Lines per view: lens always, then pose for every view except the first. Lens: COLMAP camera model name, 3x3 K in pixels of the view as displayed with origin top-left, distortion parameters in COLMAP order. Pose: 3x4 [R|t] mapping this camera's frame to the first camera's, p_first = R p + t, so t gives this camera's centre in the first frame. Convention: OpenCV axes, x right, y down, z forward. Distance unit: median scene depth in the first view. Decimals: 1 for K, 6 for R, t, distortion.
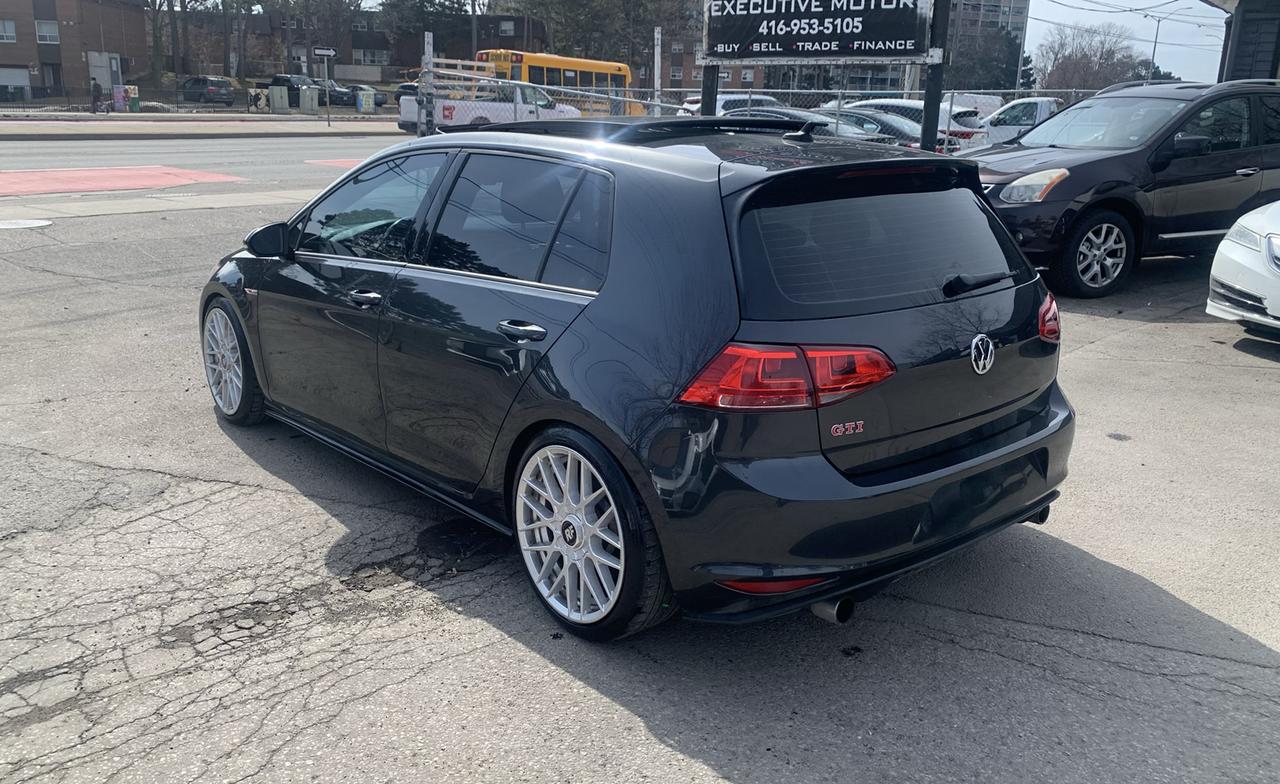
lens RADIAL K [[1007.2, 0, 628.3], [0, 1007.2, 386.6], [0, 0, 1]] dist [0.001865, 0.007226]
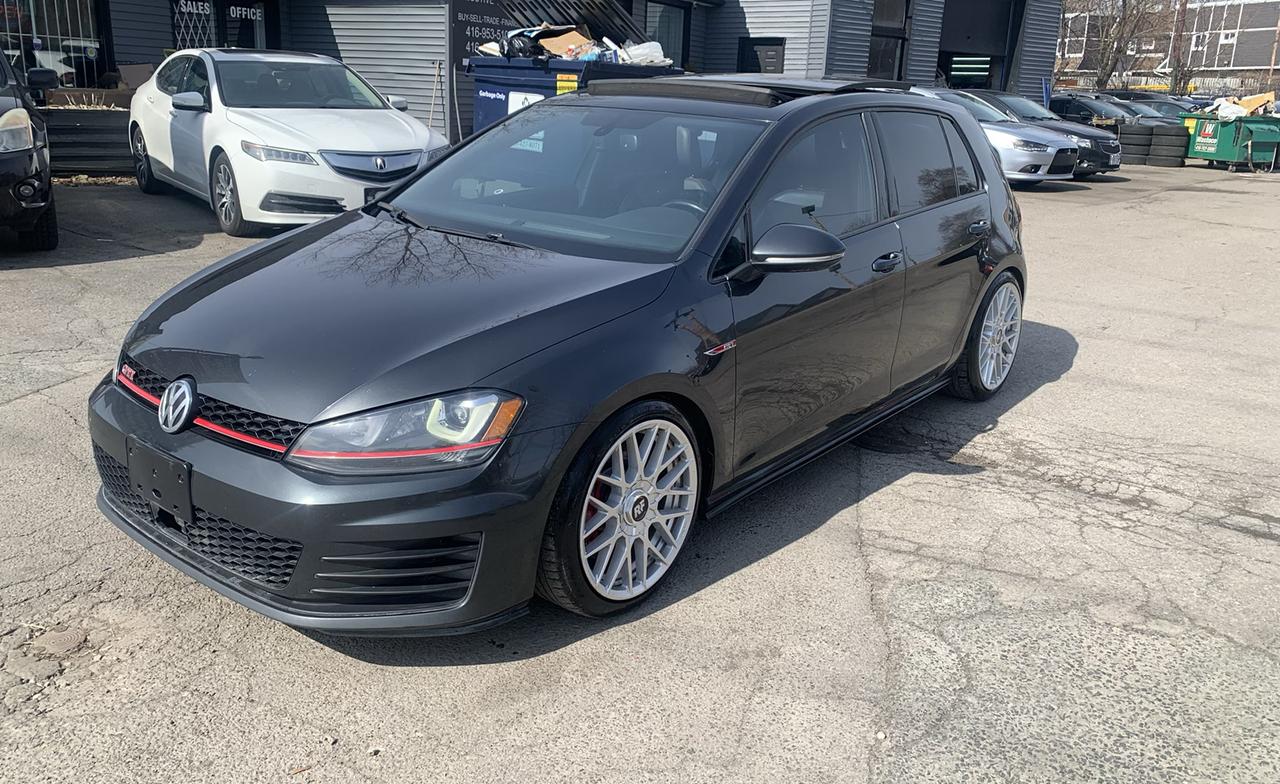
lens RADIAL K [[1002.0, 0, 631.7], [0, 1002.0, 394.3], [0, 0, 1]] dist [0.005096, -0.000537]
pose [[-0.168462, -0.313429, 0.934550, -0.373579], [0.222164, 0.911632, 0.345790, -0.115148], [-0.960346, 0.265875, -0.083942, 0.424359]]
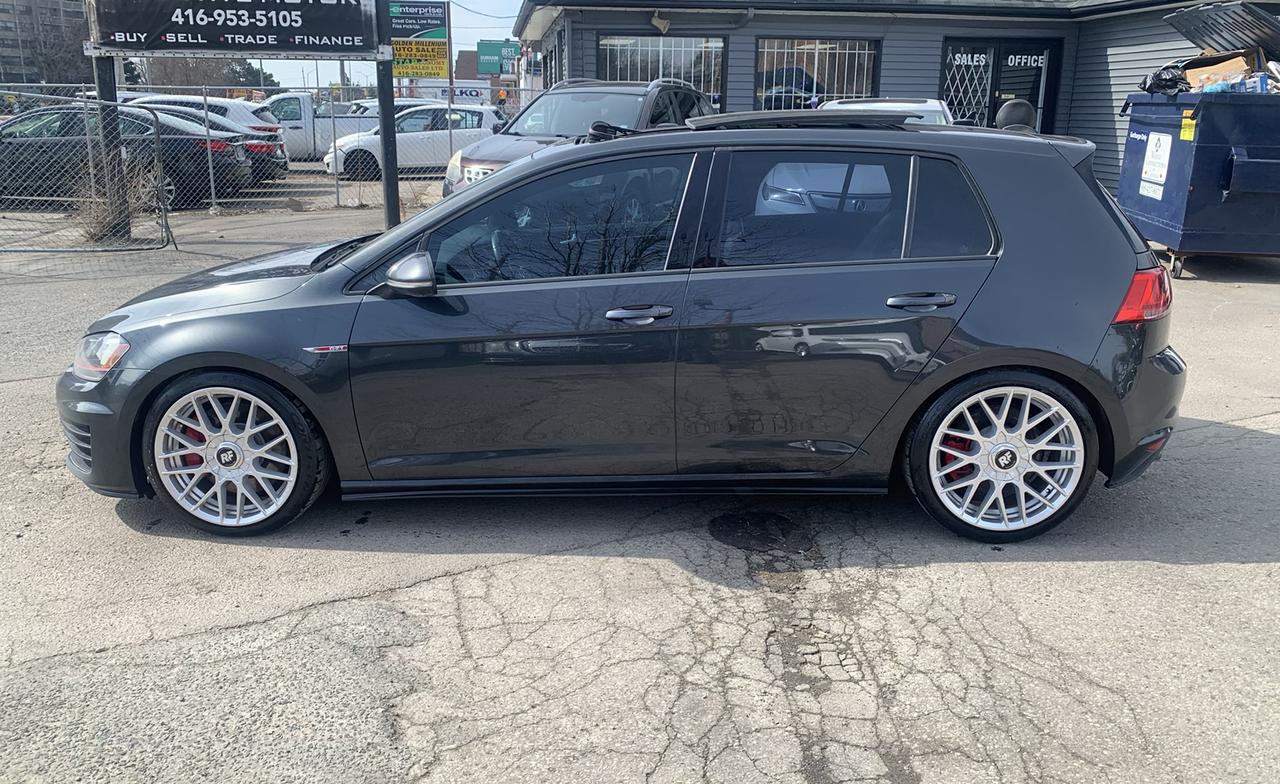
lens RADIAL K [[1007.2, 0, 628.3], [0, 1007.2, 386.6], [0, 0, 1]] dist [0.001865, 0.007226]
pose [[0.689021, -0.208538, 0.694091, -0.287752], [0.205310, 0.974640, 0.089018, -0.032985], [-0.695052, 0.081169, 0.714362, 0.108283]]
